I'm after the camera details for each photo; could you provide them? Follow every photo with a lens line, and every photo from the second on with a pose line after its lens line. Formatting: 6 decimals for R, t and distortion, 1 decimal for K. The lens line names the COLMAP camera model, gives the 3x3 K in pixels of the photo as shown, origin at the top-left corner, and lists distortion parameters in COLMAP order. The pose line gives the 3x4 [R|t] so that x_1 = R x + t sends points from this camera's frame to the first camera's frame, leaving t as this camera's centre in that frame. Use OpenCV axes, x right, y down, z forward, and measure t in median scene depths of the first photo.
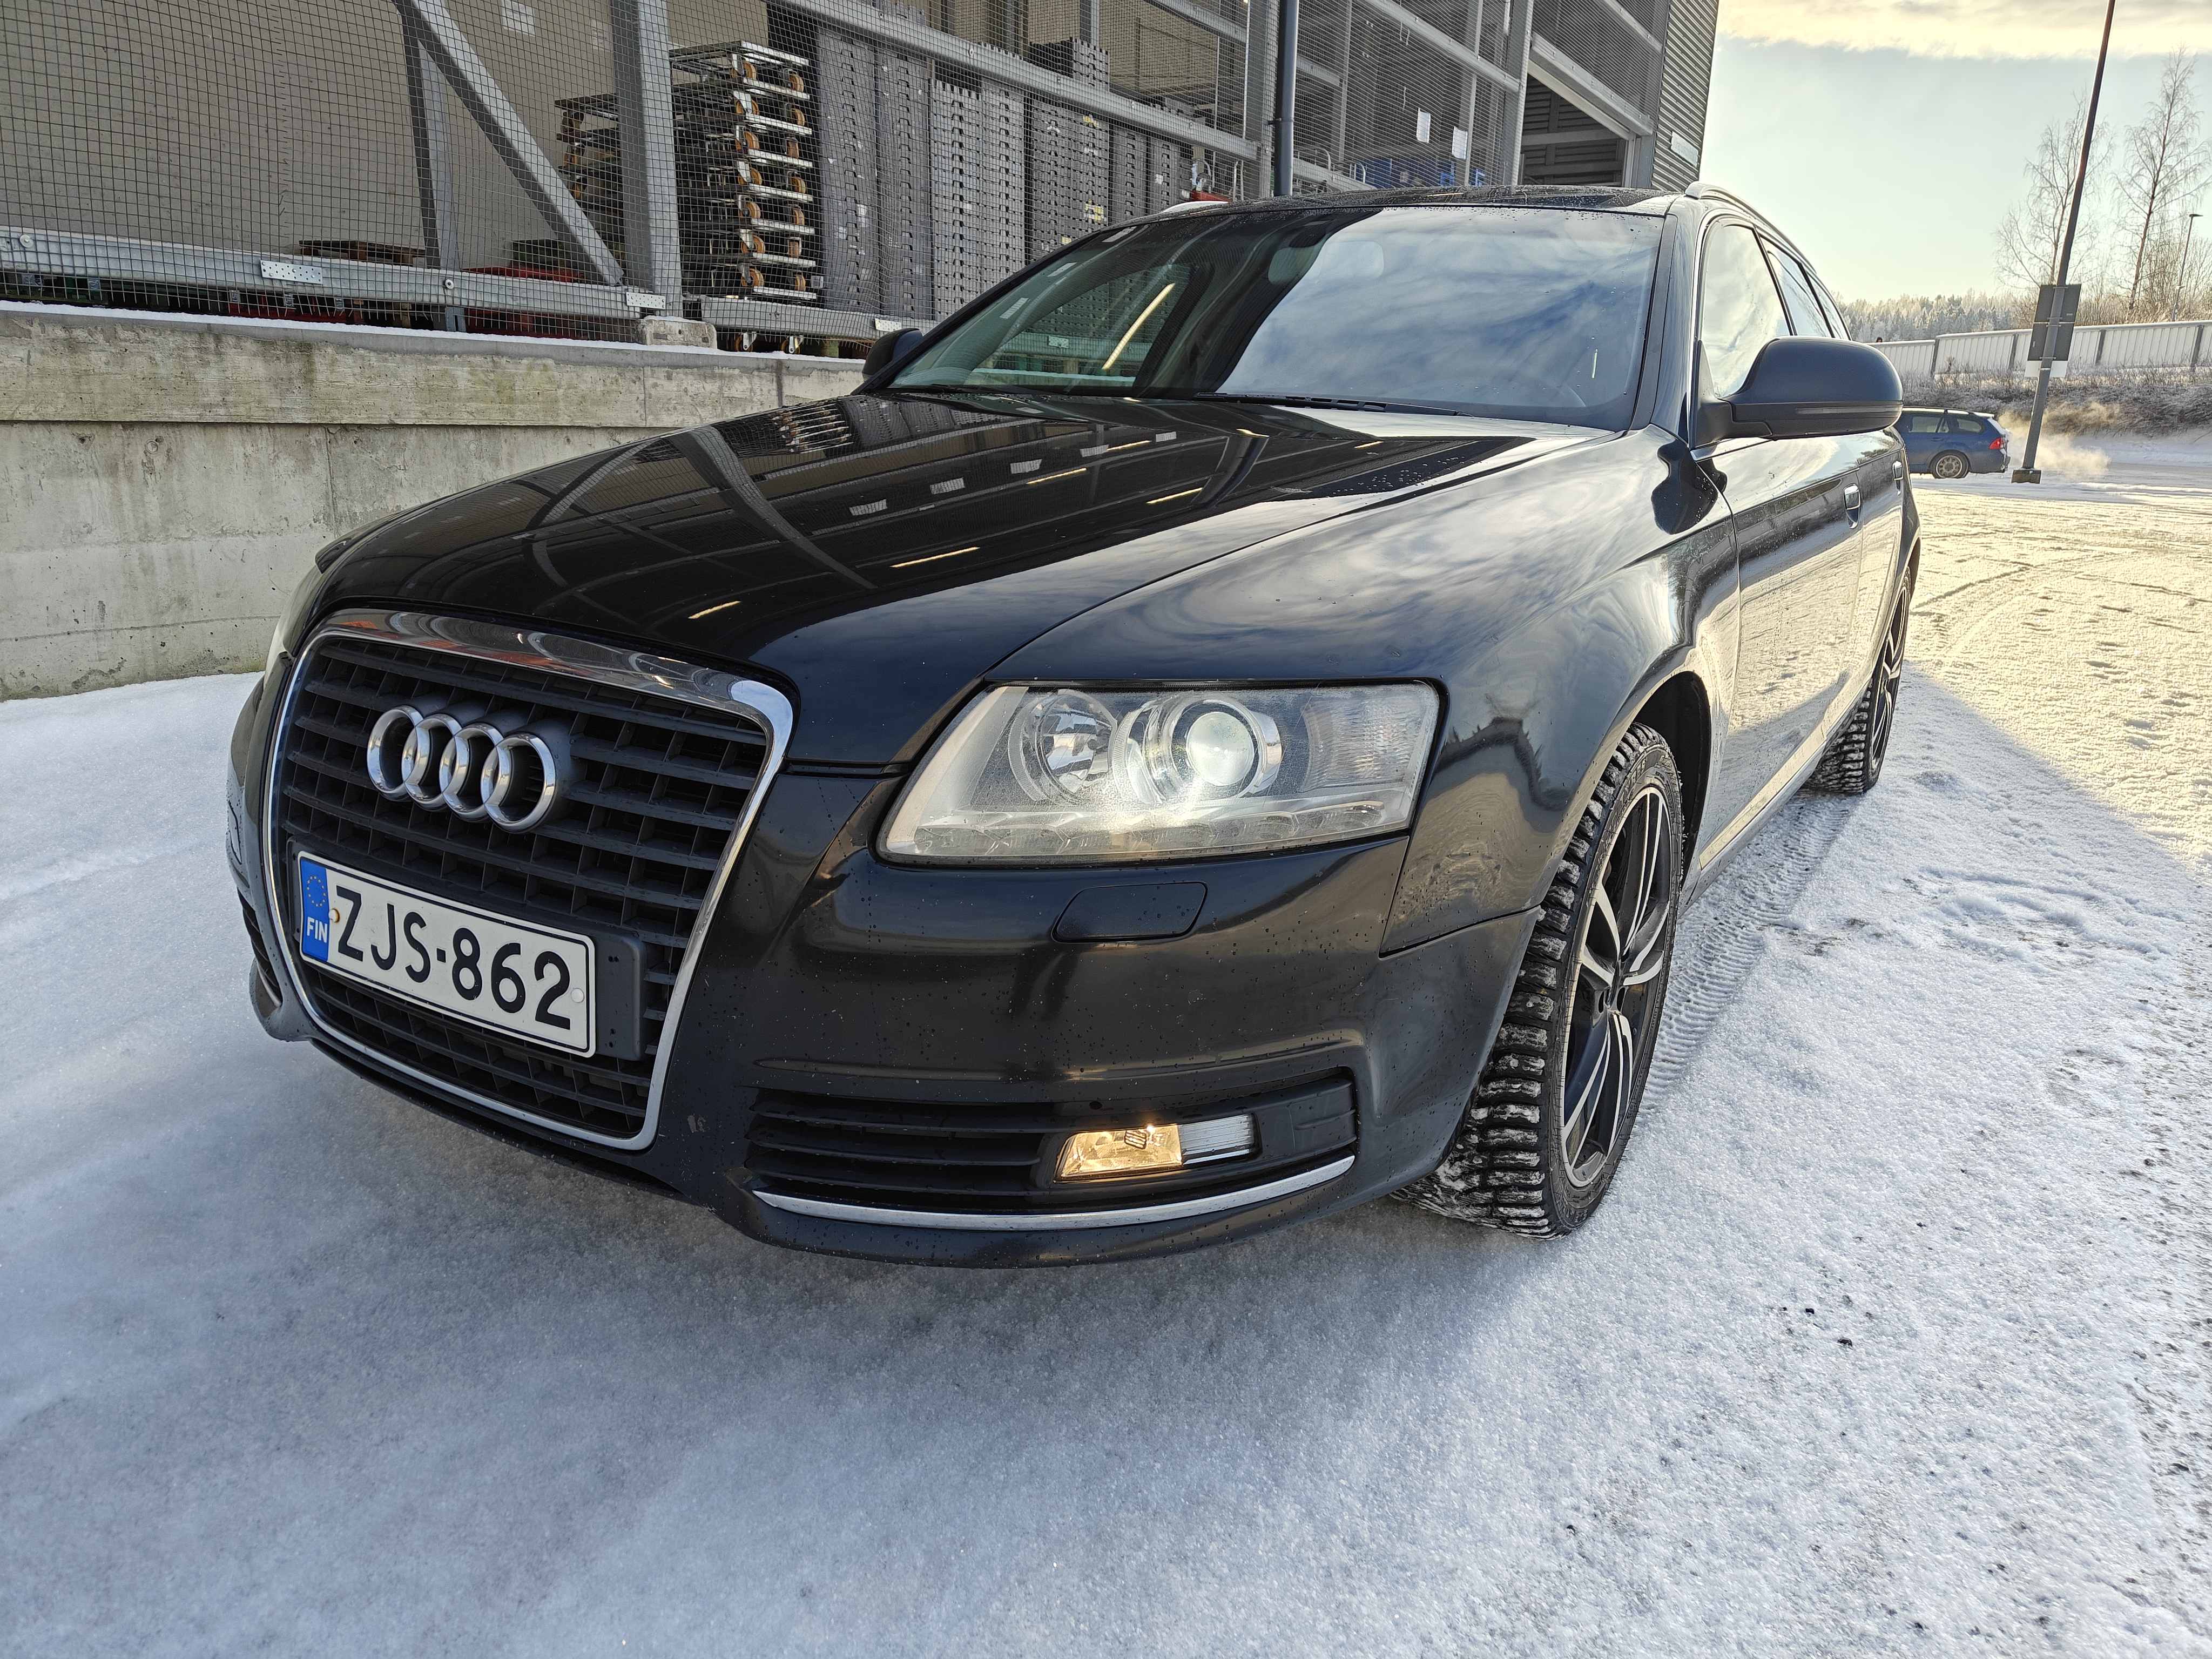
lens RADIAL K [[1523.1, 0, 1098.8], [0, 1523.1, 834.8], [0, 0, 1]] dist [0.008686, -0.006840]
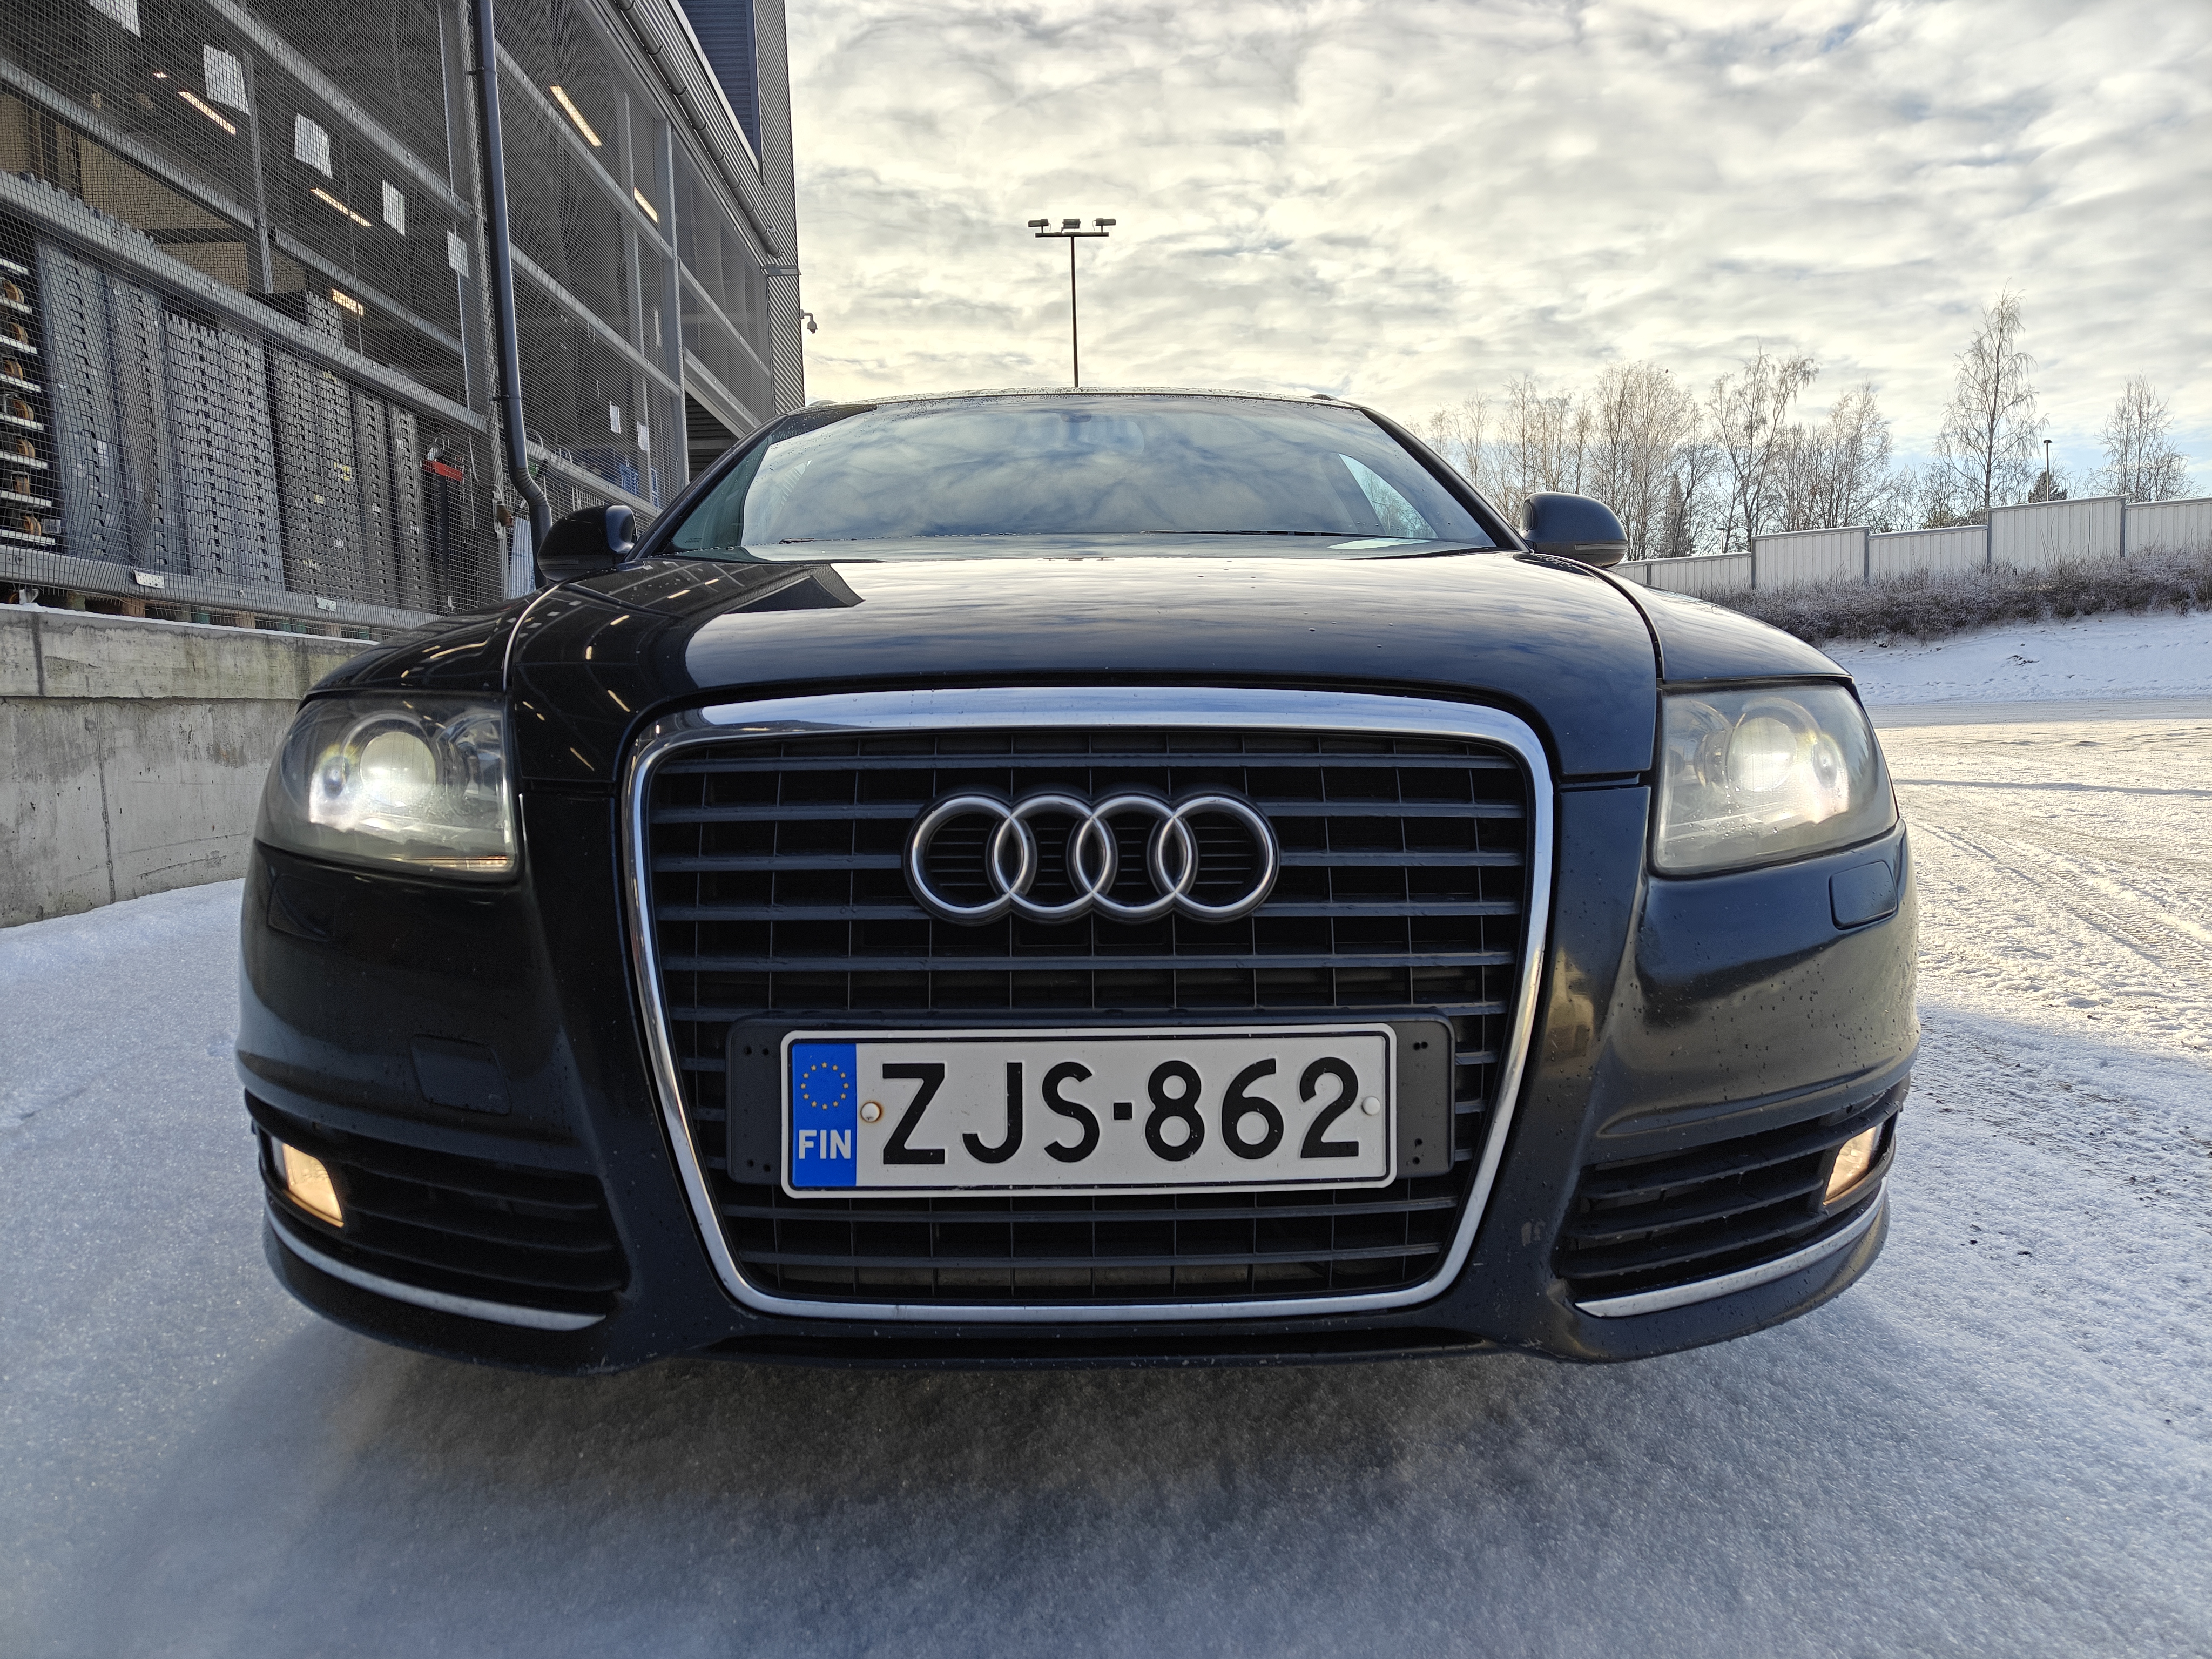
lens RADIAL K [[1523.1, 0, 1098.8], [0, 1523.1, 834.8], [0, 0, 1]] dist [0.008686, -0.006840]
pose [[0.834664, -0.091295, 0.543140, -0.775489], [0.192626, 0.972273, -0.132589, 0.042565], [-0.515975, 0.215290, 0.829108, 0.356090]]
